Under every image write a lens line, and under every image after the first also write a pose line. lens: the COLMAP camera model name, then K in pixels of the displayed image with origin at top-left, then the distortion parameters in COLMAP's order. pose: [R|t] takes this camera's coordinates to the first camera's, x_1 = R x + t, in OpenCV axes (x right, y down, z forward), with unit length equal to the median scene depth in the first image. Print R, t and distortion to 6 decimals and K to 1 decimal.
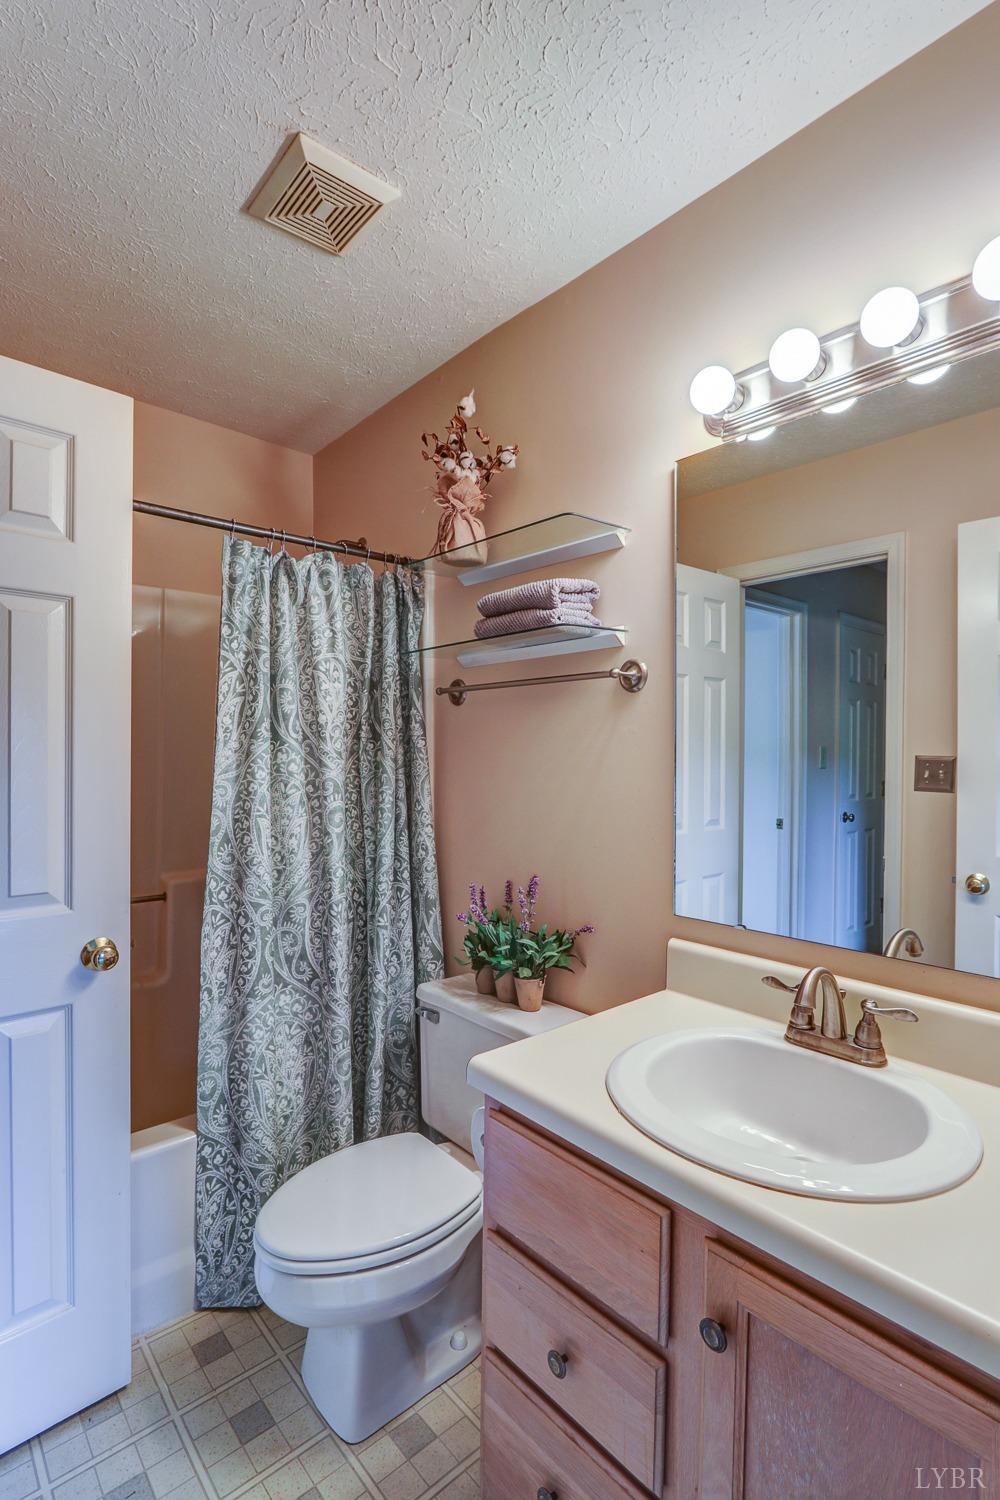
lens RADIAL K [[702.7, 0, 497.8], [0, 702.7, 760.8], [0, 0, 1]] dist [-0.017594, 0.003337]
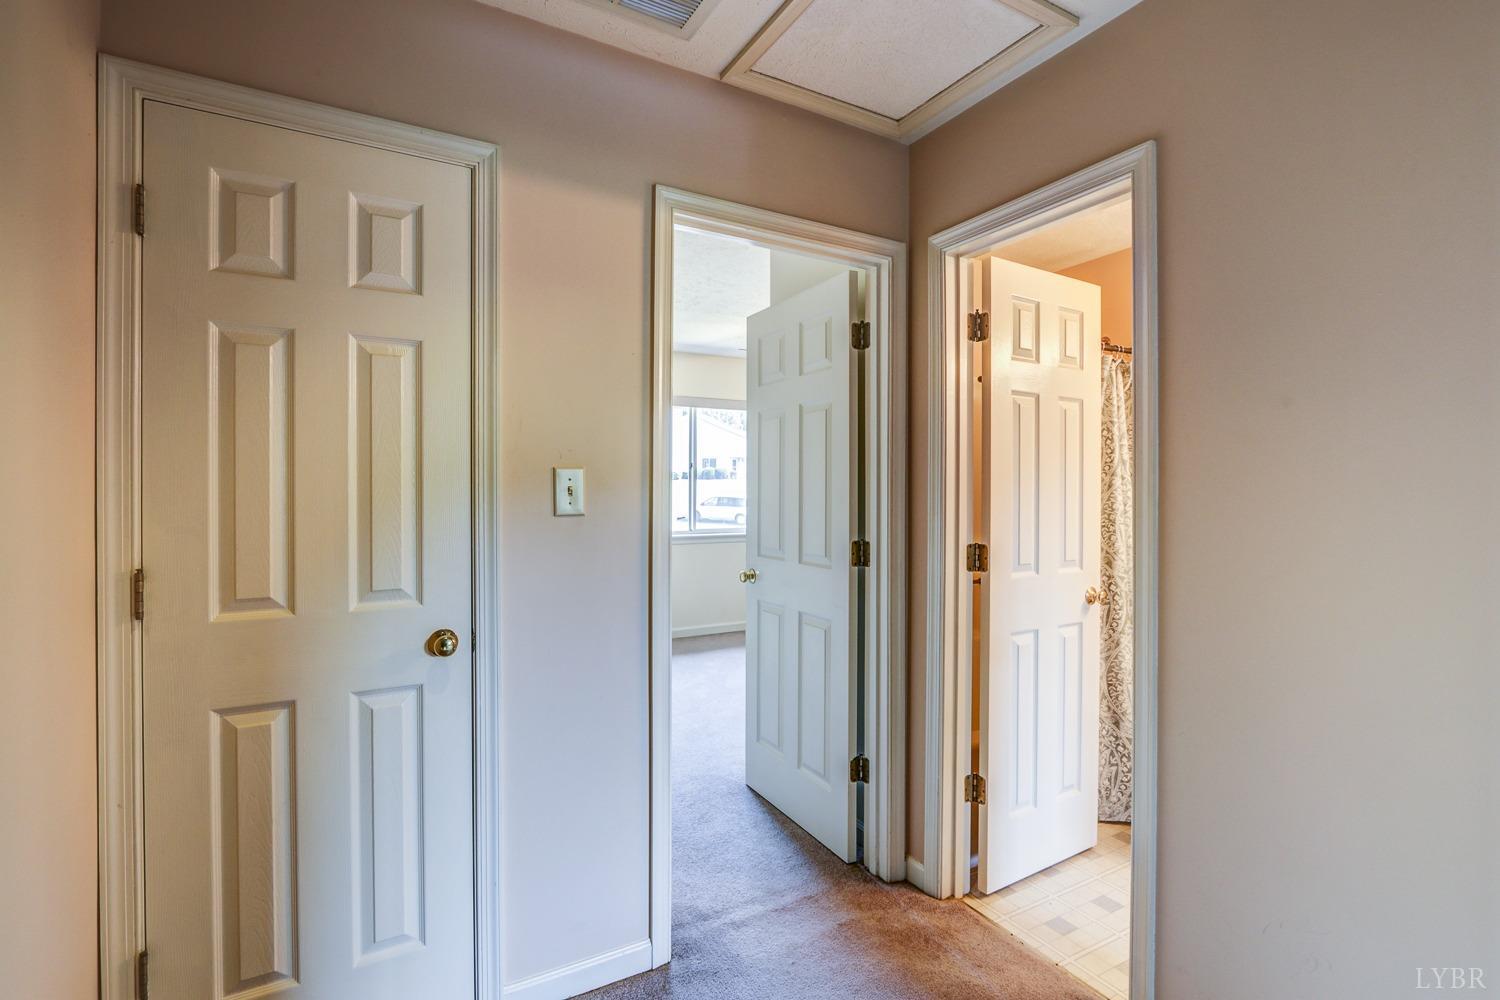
lens RADIAL K [[702.7, 0, 748.9], [0, 702.7, 491.6], [0, 0, 1]] dist [-0.017594, 0.003337]
pose [[0.978508, -0.012238, -0.205845, -0.876362], [0.010116, 0.999884, -0.011358, 0.015216], [0.205960, 0.009031, 0.978519, -0.789606]]
